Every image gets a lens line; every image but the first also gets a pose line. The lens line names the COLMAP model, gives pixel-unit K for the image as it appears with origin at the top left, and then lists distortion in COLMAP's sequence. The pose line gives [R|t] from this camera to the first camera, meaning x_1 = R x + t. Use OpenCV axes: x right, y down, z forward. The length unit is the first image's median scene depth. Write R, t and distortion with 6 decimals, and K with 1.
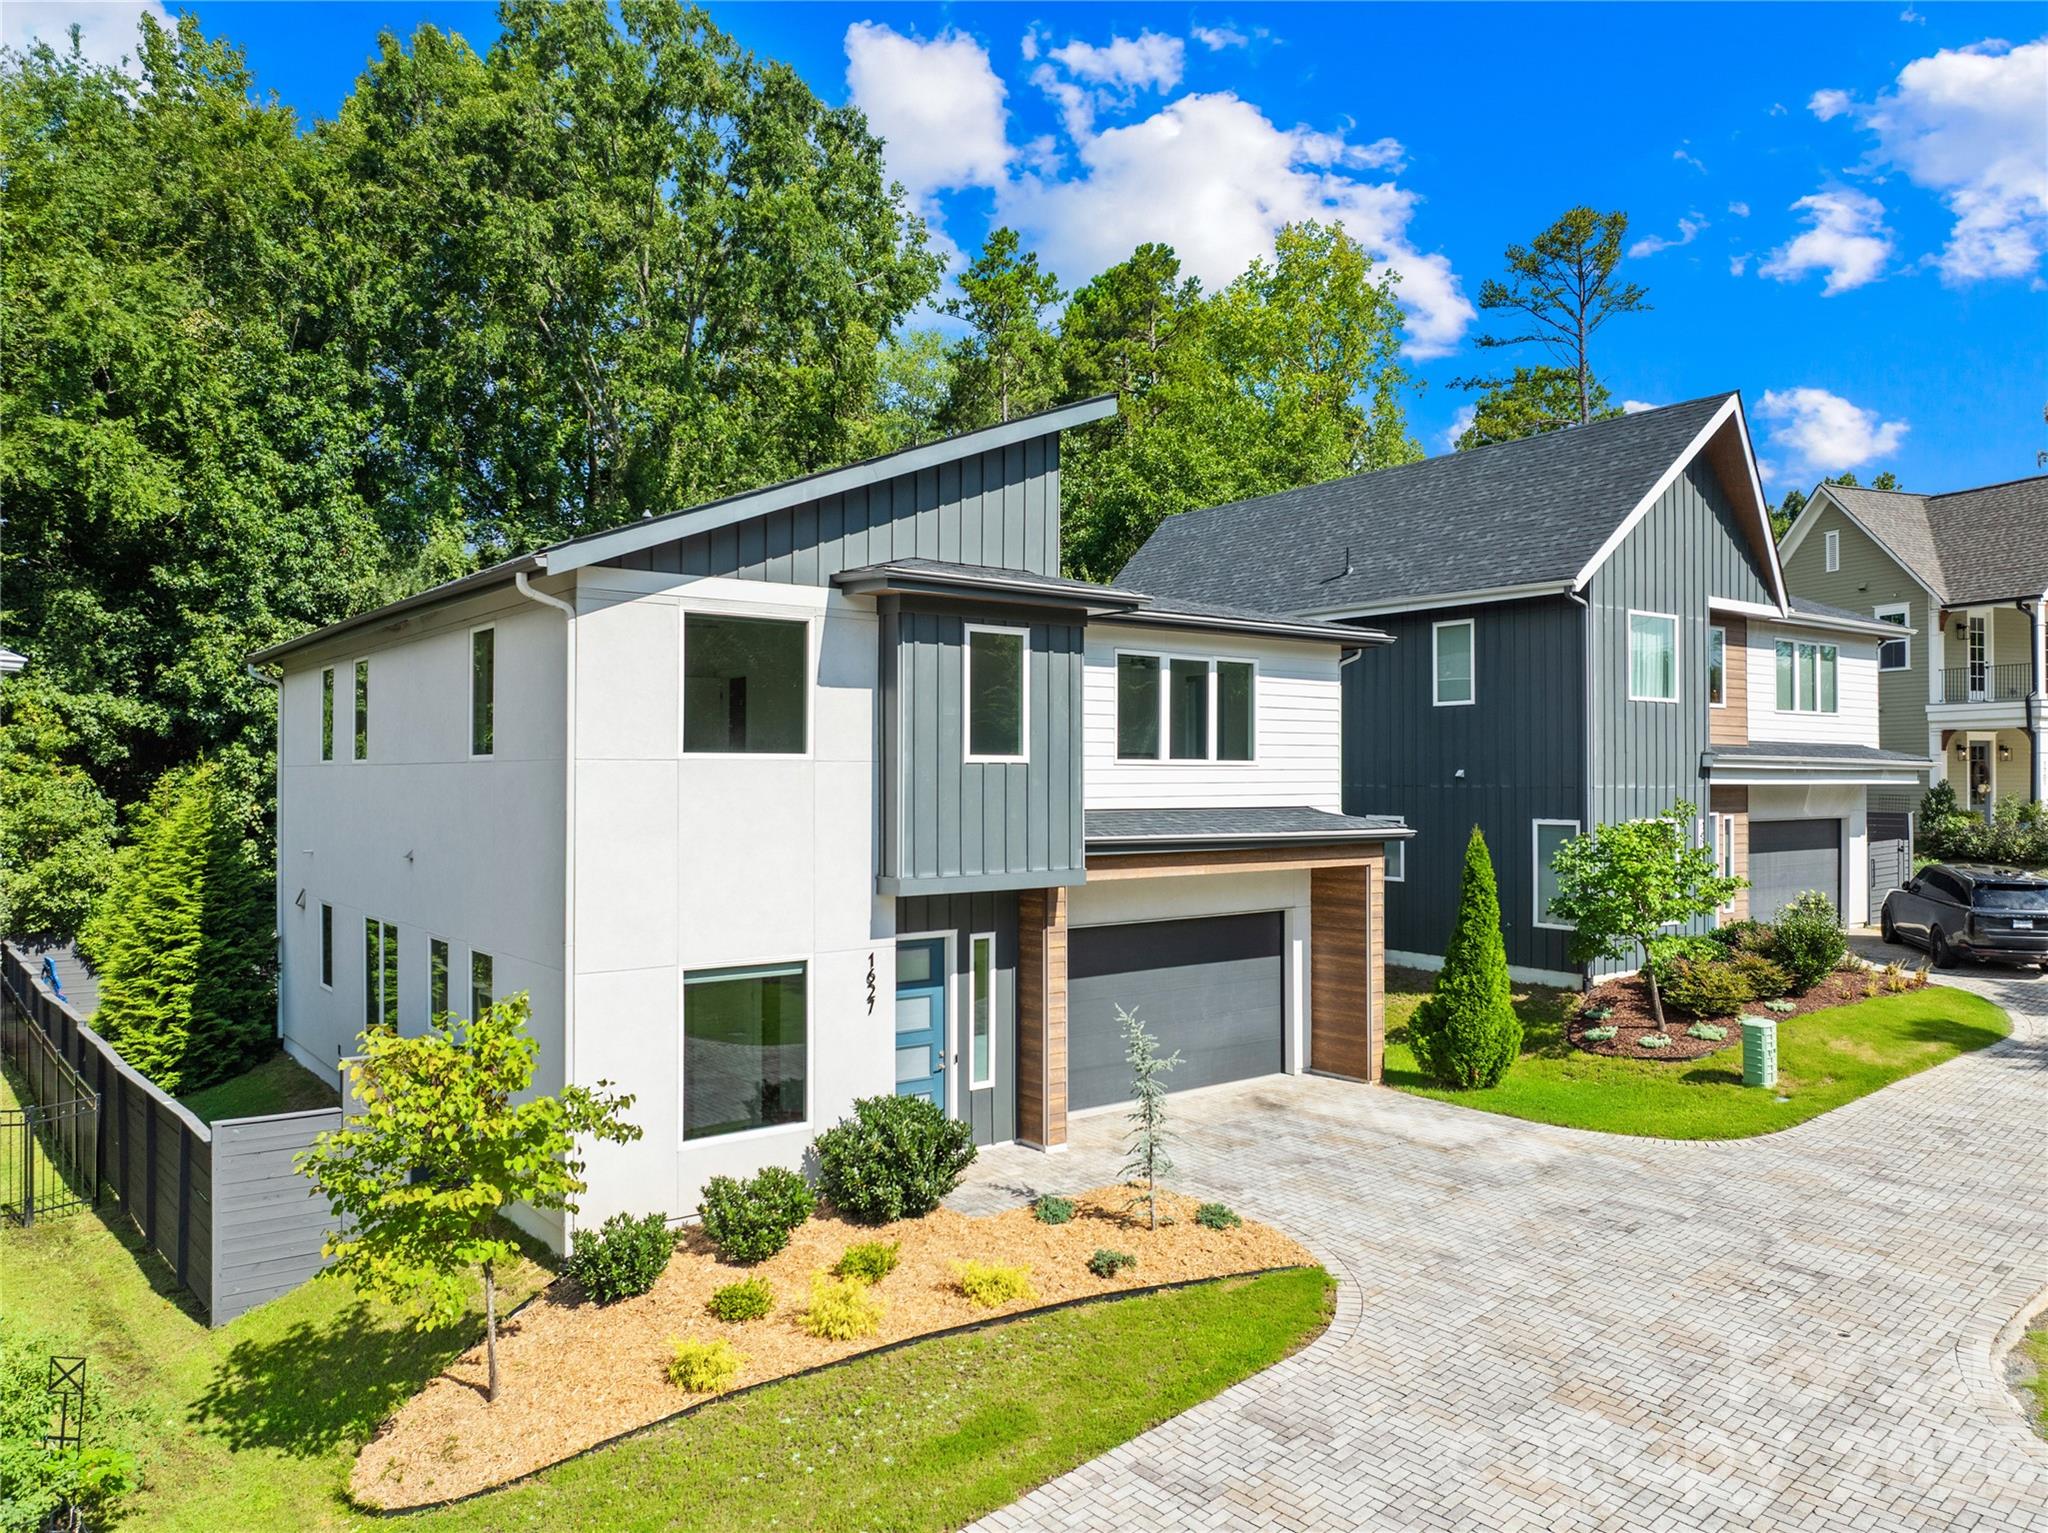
lens RADIAL K [[1462.8, 0, 1024.0], [0, 1462.8, 766.5], [0, 0, 1]] dist [-0.005536, 0.005032]
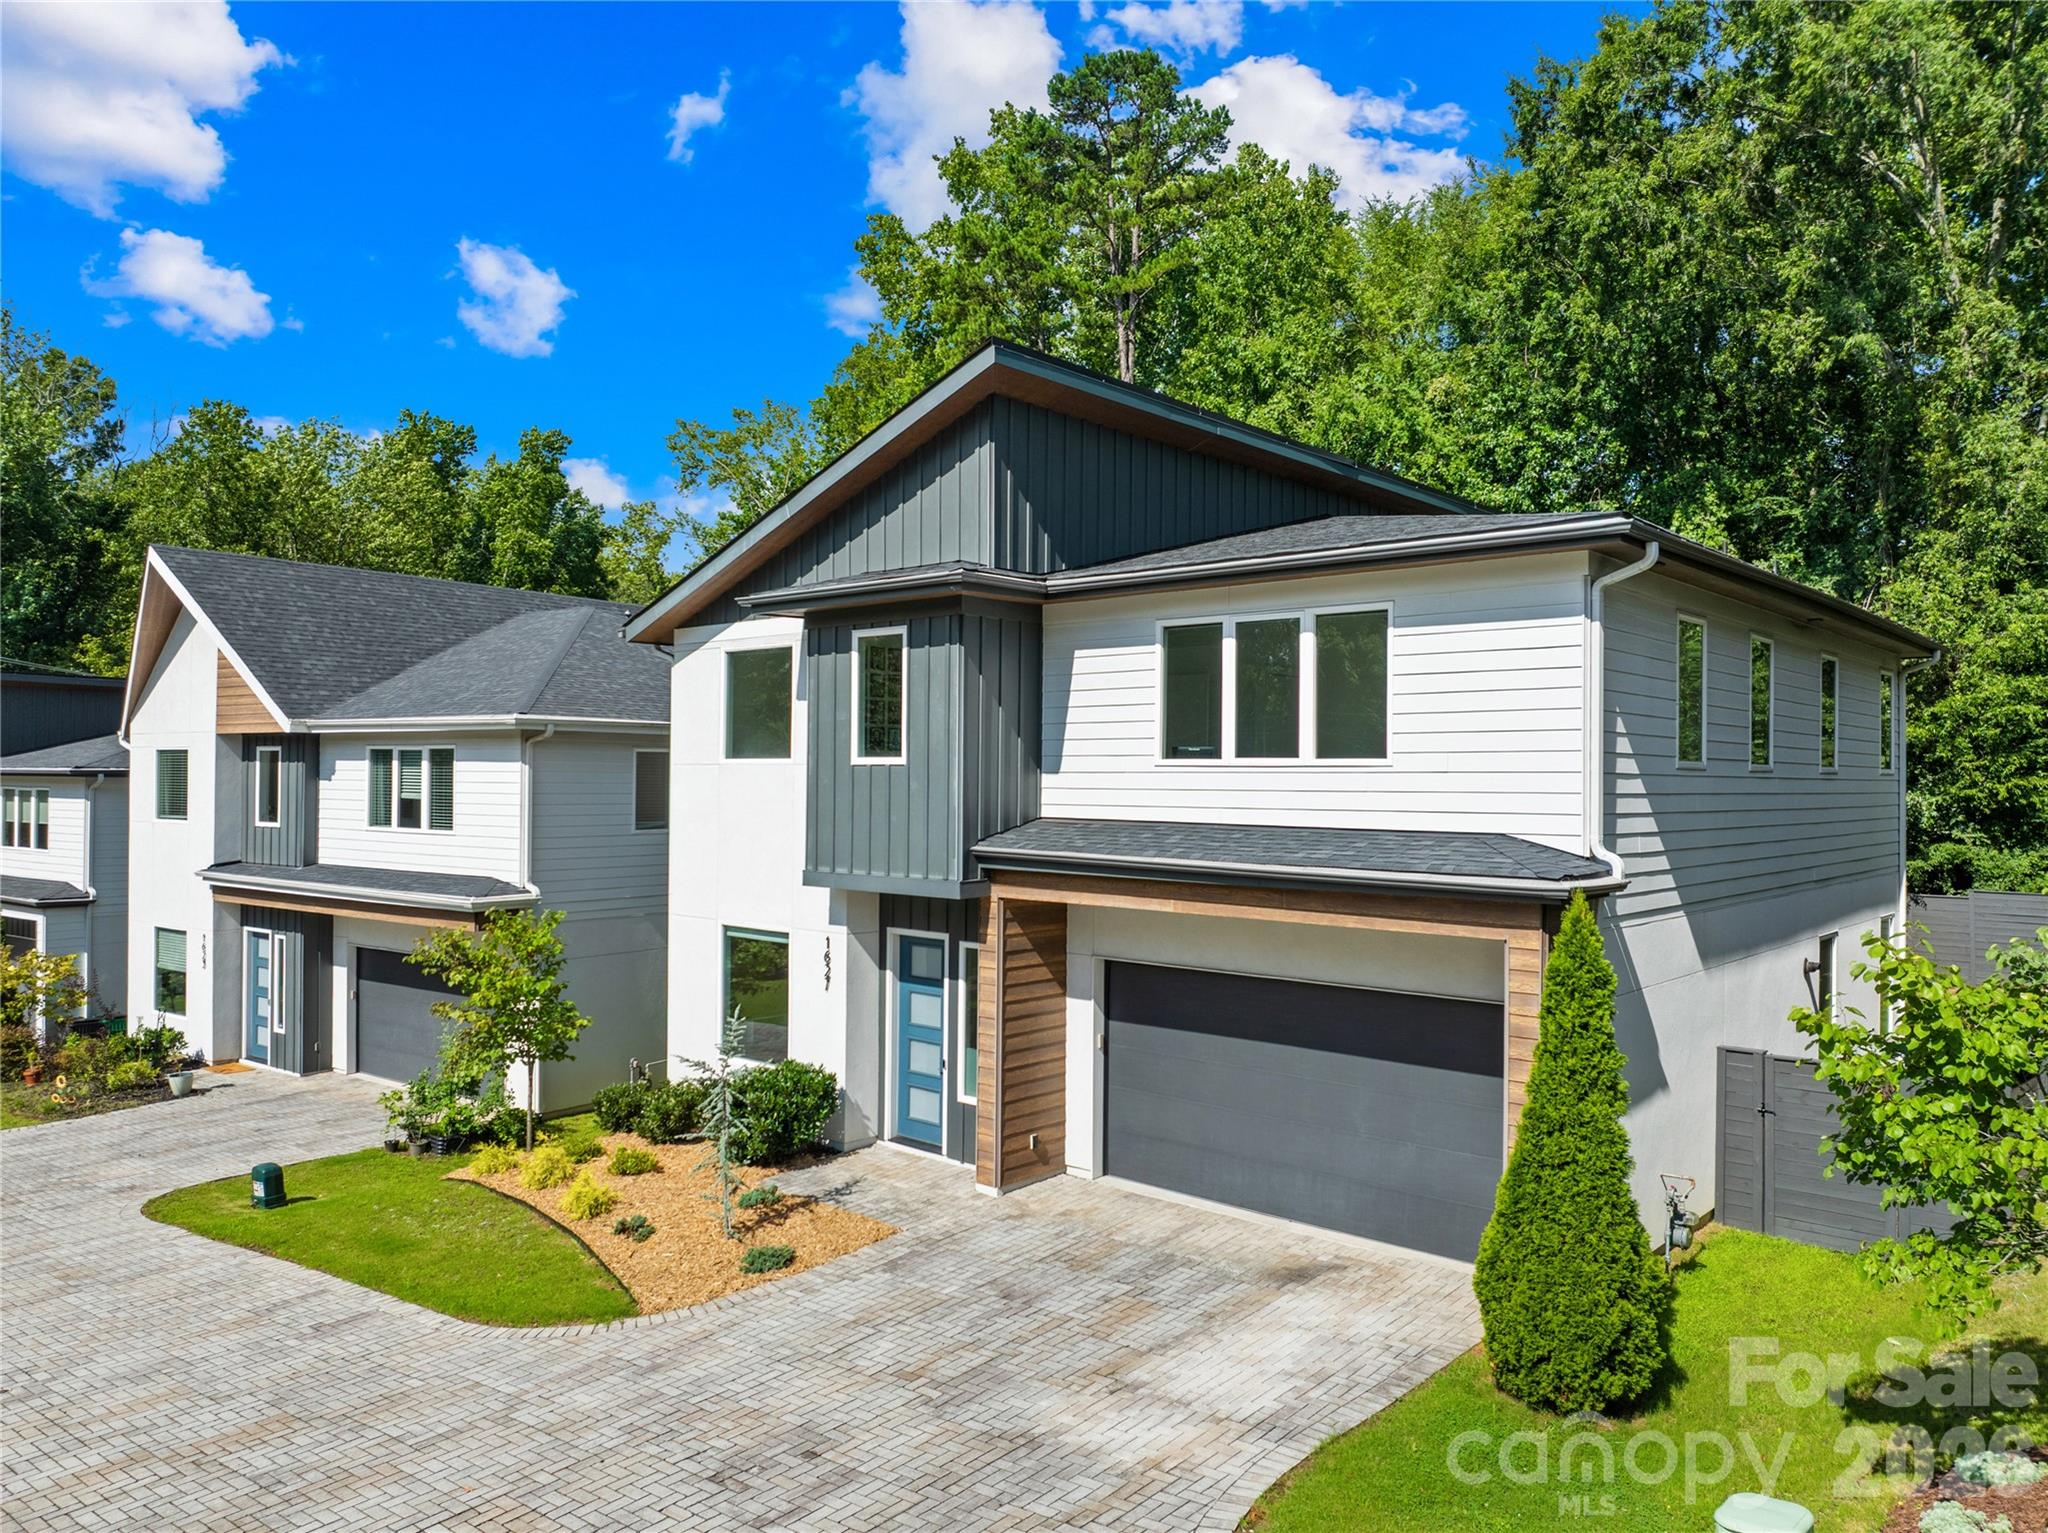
lens RADIAL K [[1432.1, 0, 1024.0], [0, 1432.1, 766.5], [0, 0, 1]] dist [-0.037746, 0.003725]
pose [[0.164587, -0.006854, -0.986339, 0.969398], [-0.000515, 0.999975, -0.007034, 0.005434], [0.986362, 0.001666, 0.164579, 0.943544]]
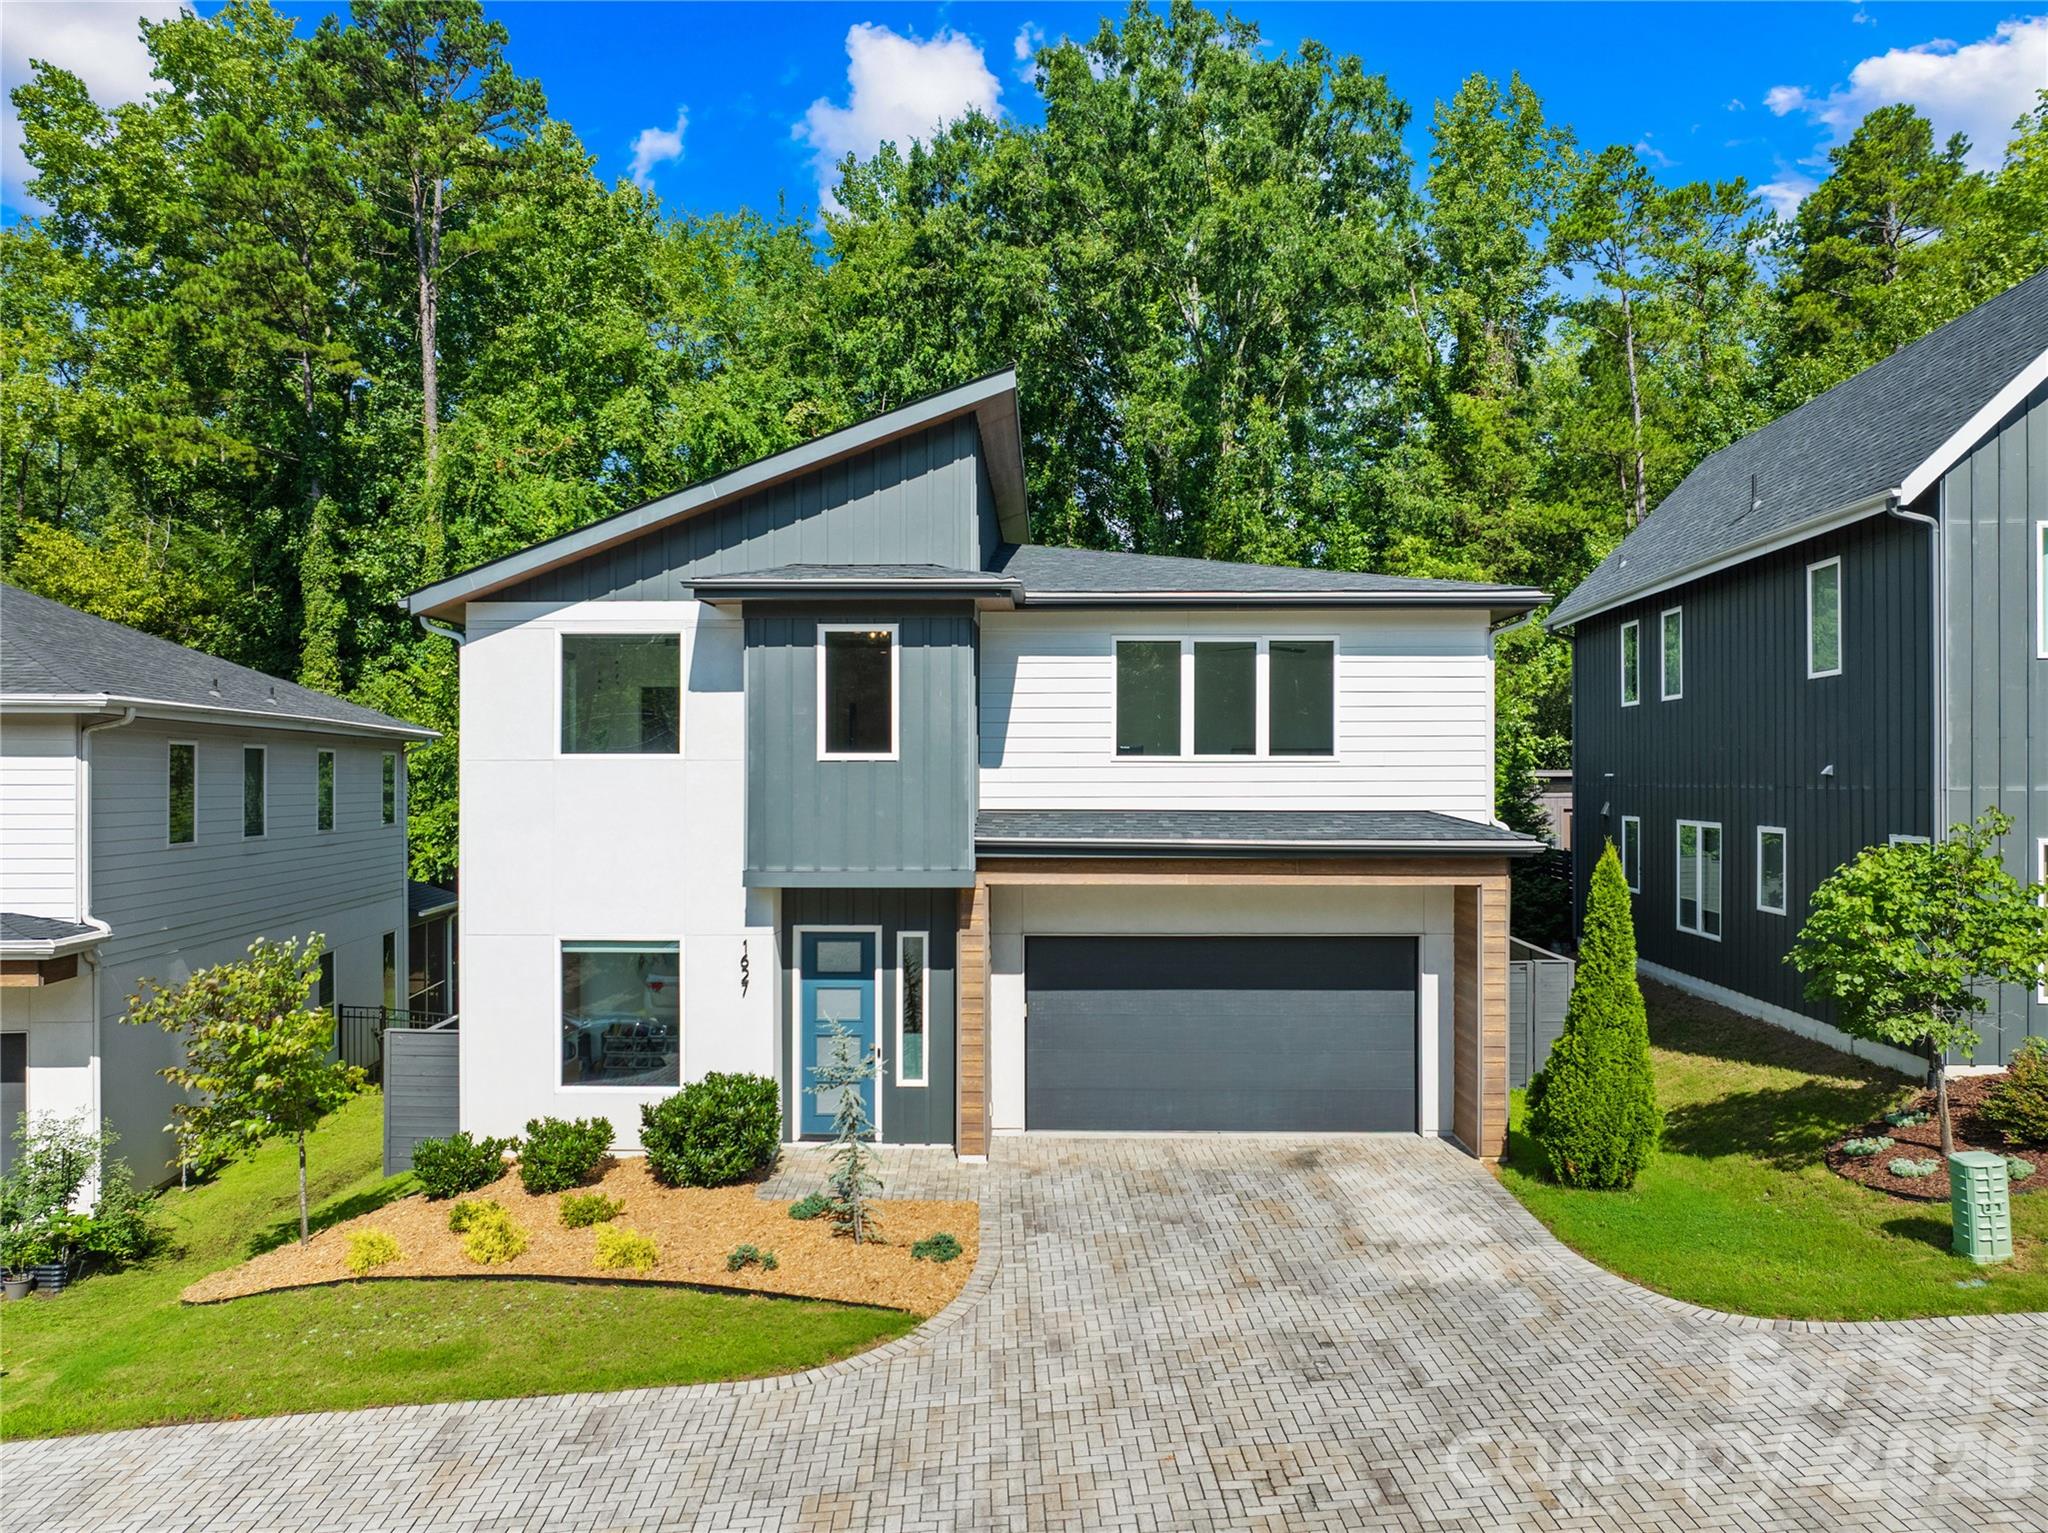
lens RADIAL K [[1435.8, 0, 1006.0], [0, 1435.8, 787.9], [0, 0, 1]] dist [-0.032662, 0.000788]
pose [[0.766222, 0.003903, -0.642564, 0.697214], [0.004802, 0.999919, 0.011800, 0.004991], [0.642558, -0.012127, 0.766141, 0.312673]]
